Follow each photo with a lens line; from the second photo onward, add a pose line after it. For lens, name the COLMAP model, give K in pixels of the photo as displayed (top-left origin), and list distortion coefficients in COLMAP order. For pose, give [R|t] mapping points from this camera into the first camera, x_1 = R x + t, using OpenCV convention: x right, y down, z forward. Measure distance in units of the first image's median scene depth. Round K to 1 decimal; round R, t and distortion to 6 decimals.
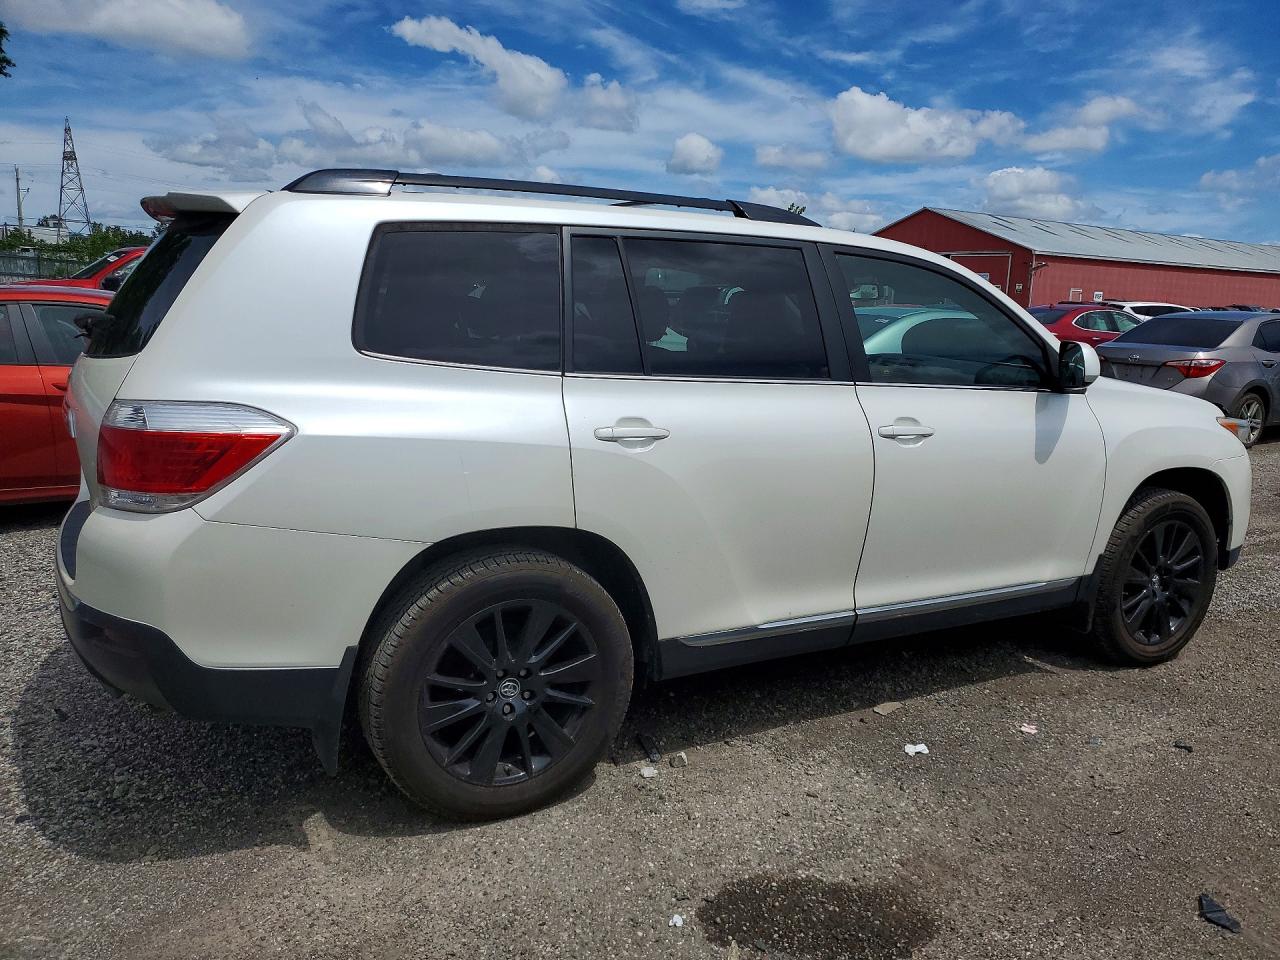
lens RADIAL K [[1007.9, 0, 640.0], [0, 1007.9, 480.0], [0, 0, 1]] dist [0.011385, 0.004363]
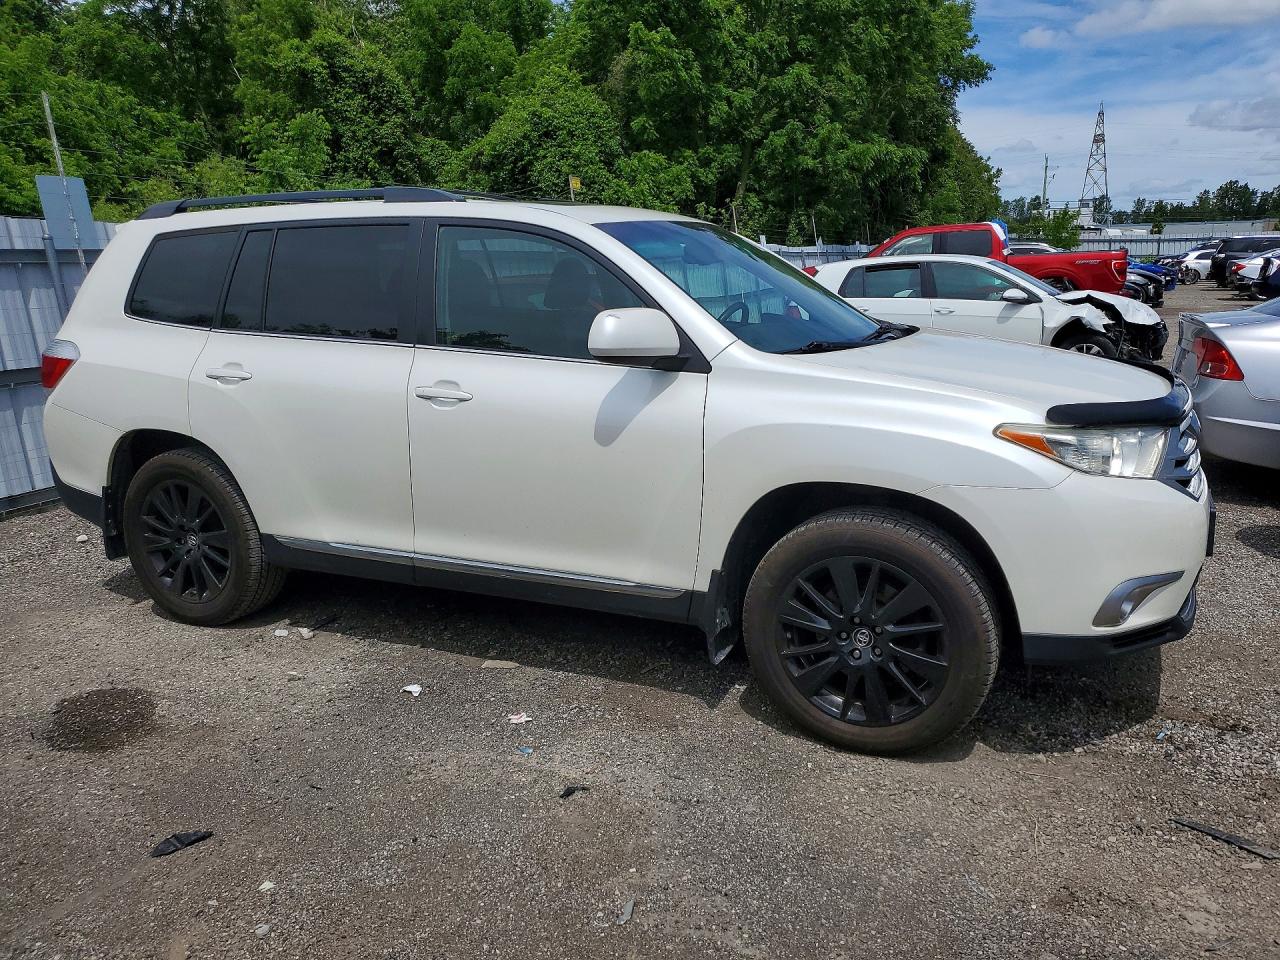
lens RADIAL K [[941.7, 0, 640.2], [0, 941.7, 494.9], [0, 0, 1]] dist [0.027447, 0.002396]
pose [[0.581629, 0.153211, -0.798896, 1.089604], [-0.109116, 0.987922, 0.110021, -0.068954], [0.806103, 0.023181, 0.591321, 0.540127]]
